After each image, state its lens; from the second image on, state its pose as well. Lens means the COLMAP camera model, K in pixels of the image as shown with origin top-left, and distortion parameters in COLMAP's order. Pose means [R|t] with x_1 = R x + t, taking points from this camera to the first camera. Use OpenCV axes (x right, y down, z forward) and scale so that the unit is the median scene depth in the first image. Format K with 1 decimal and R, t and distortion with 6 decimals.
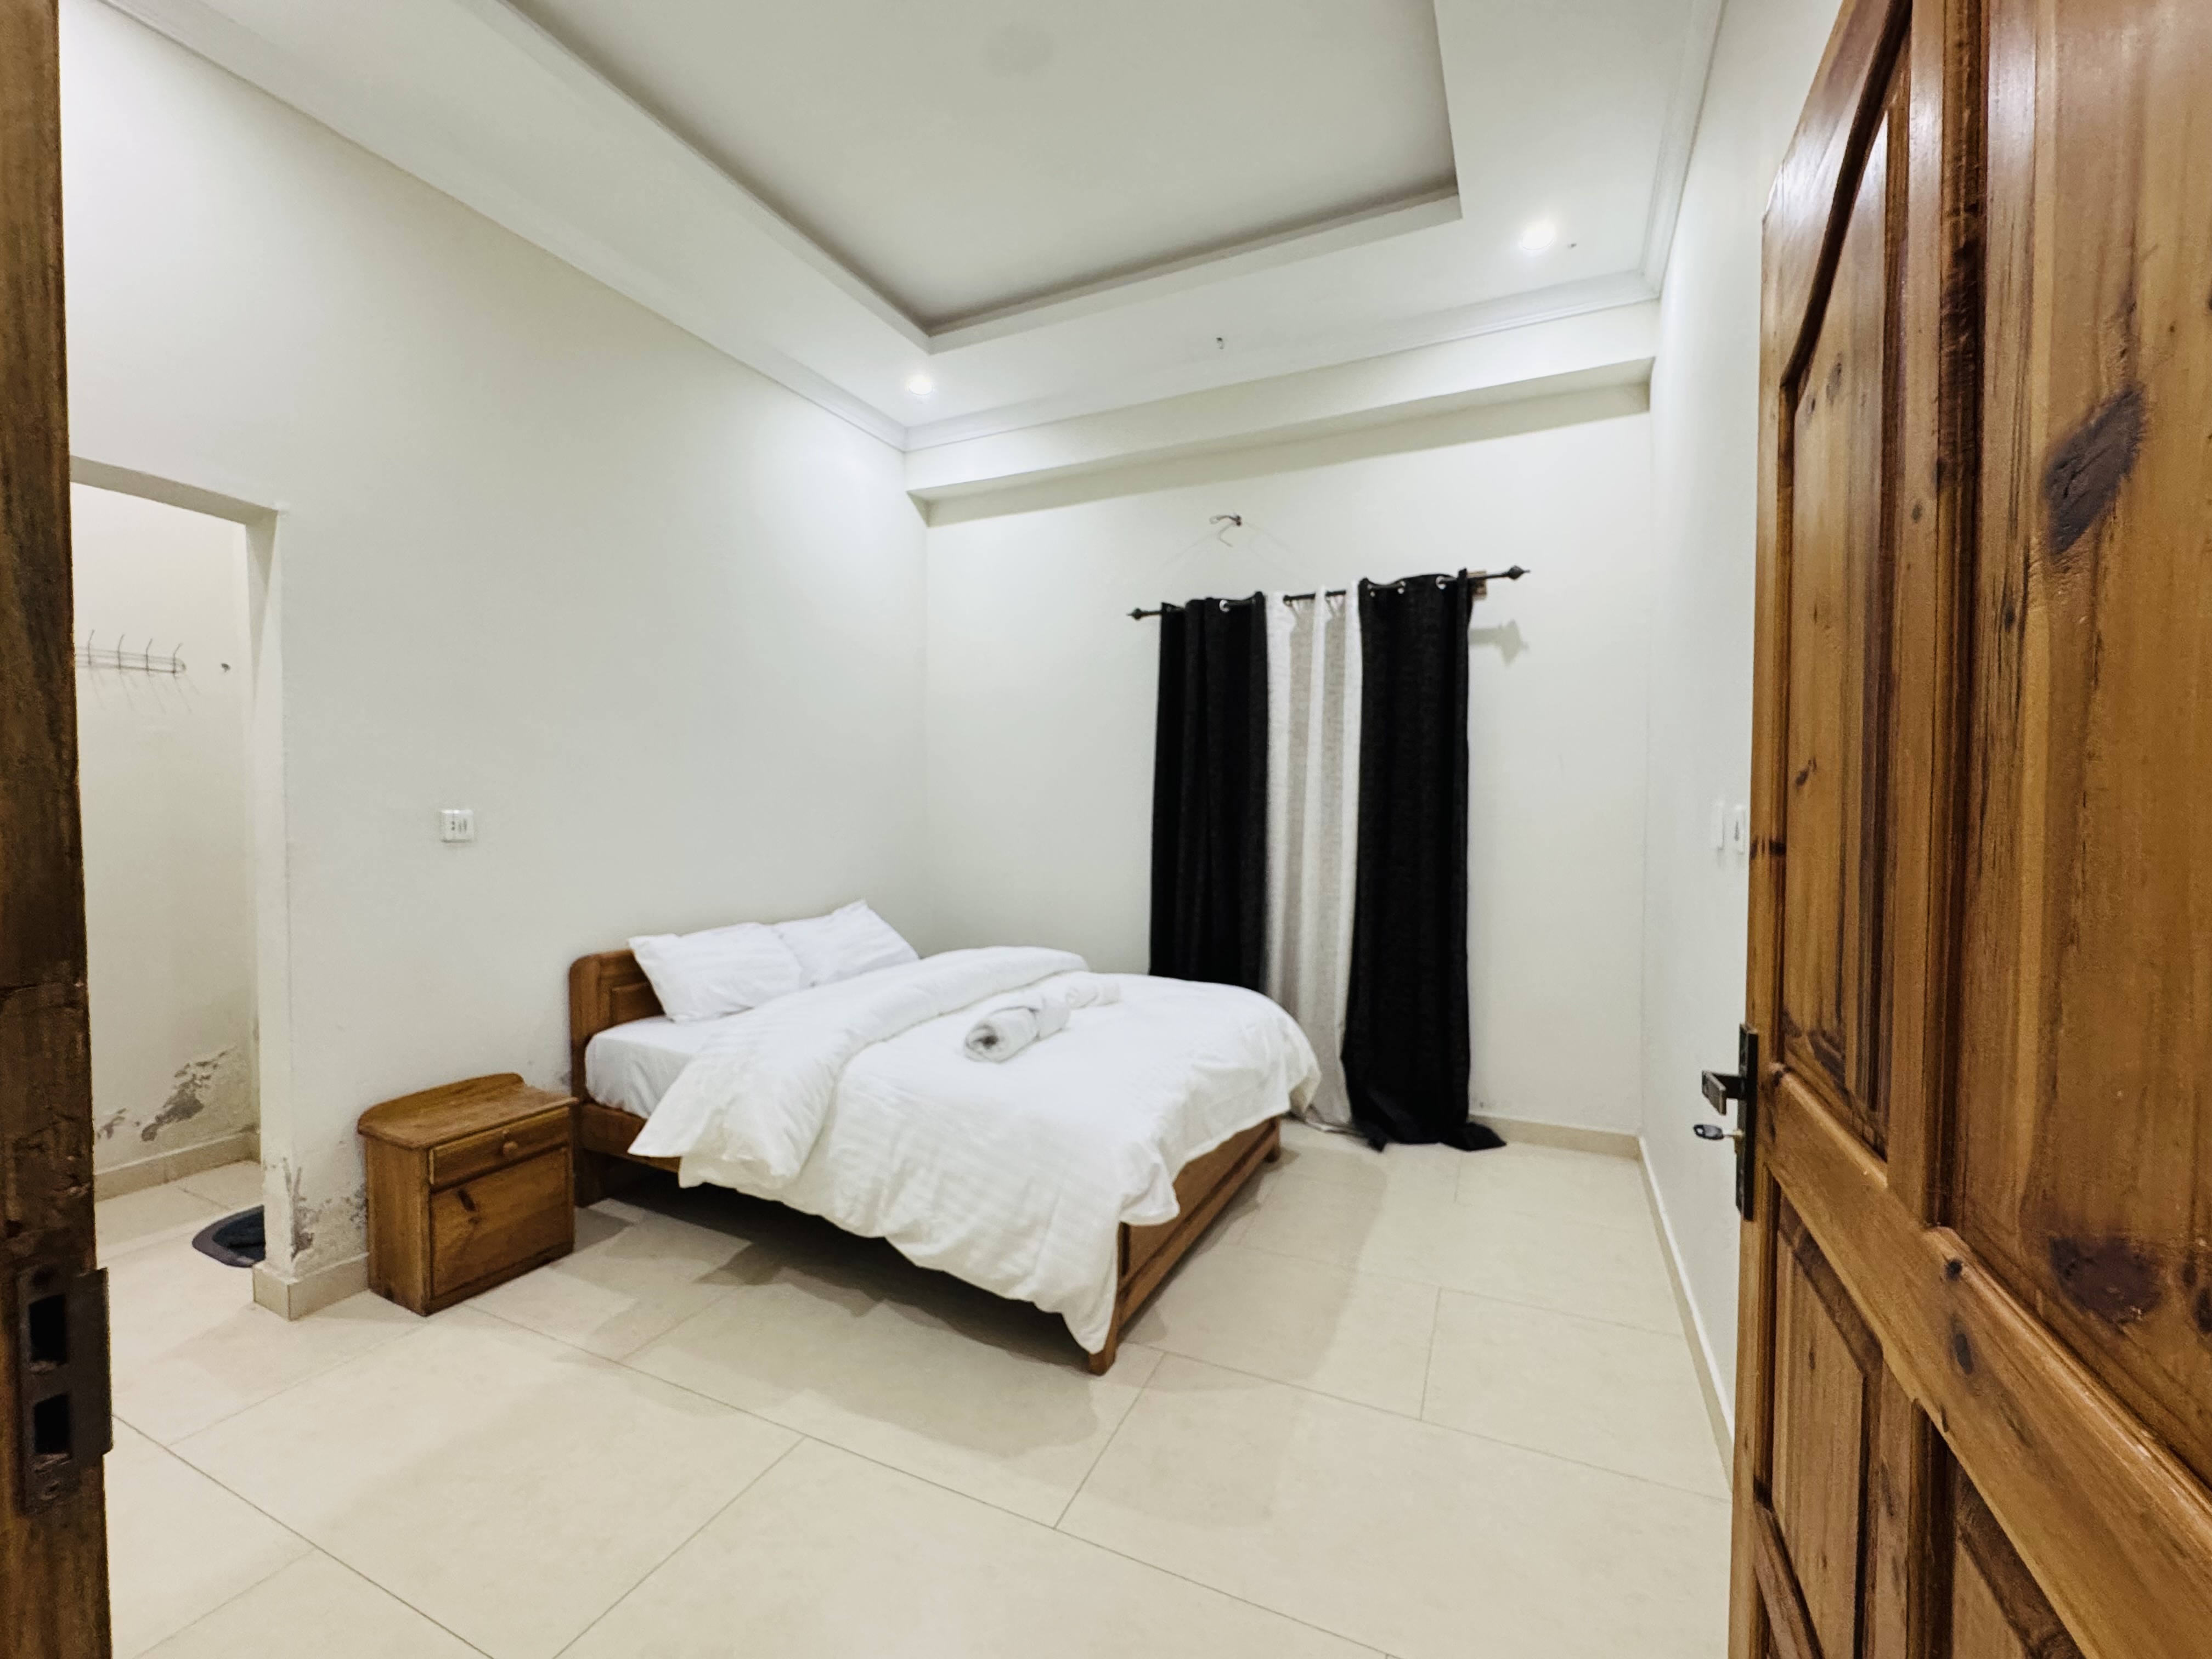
lens RADIAL K [[904.8, 0, 1106.0], [0, 904.8, 829.5], [0, 0, 1]] dist [-0.001319, -0.000007]
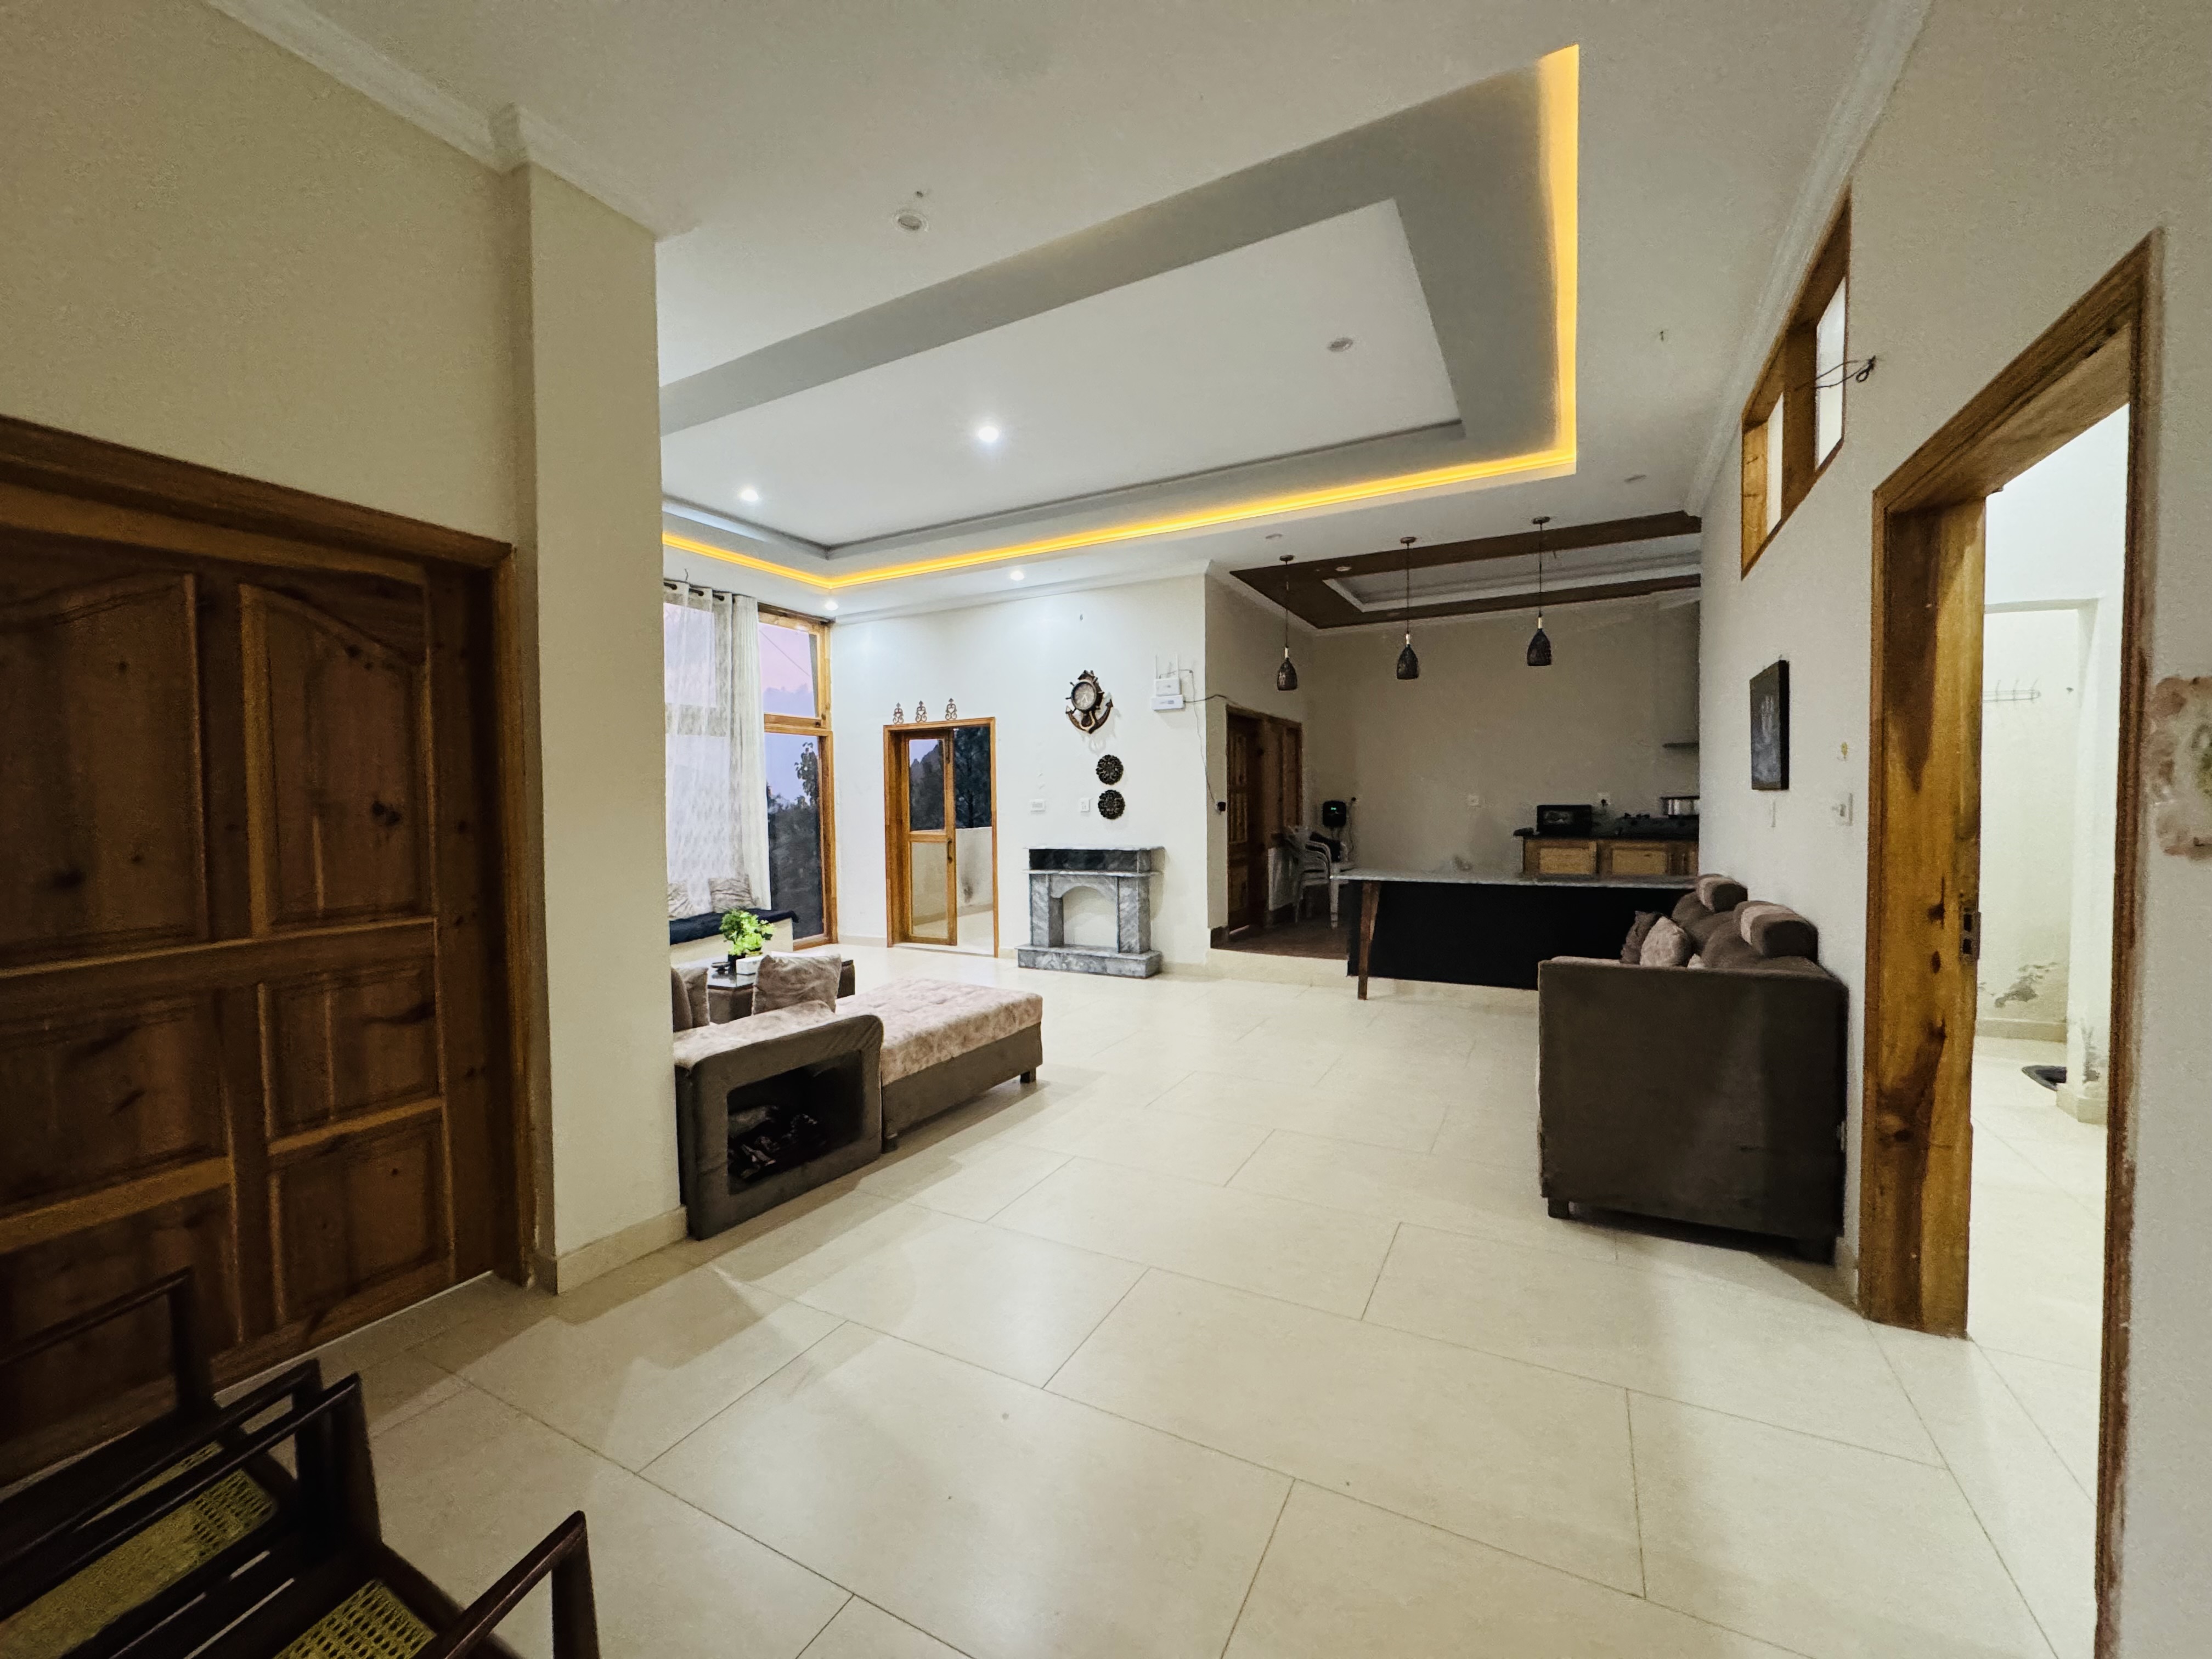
lens RADIAL K [[882.8, 0, 1103.9], [0, 882.8, 831.2], [0, 0, 1]] dist [-0.002872, 0.000419]
pose [[-0.048748, 0.038417, -0.998072, 0.610704], [-0.010658, 0.999183, 0.038981, 0.002082], [0.998754, 0.012538, -0.048298, -0.555417]]
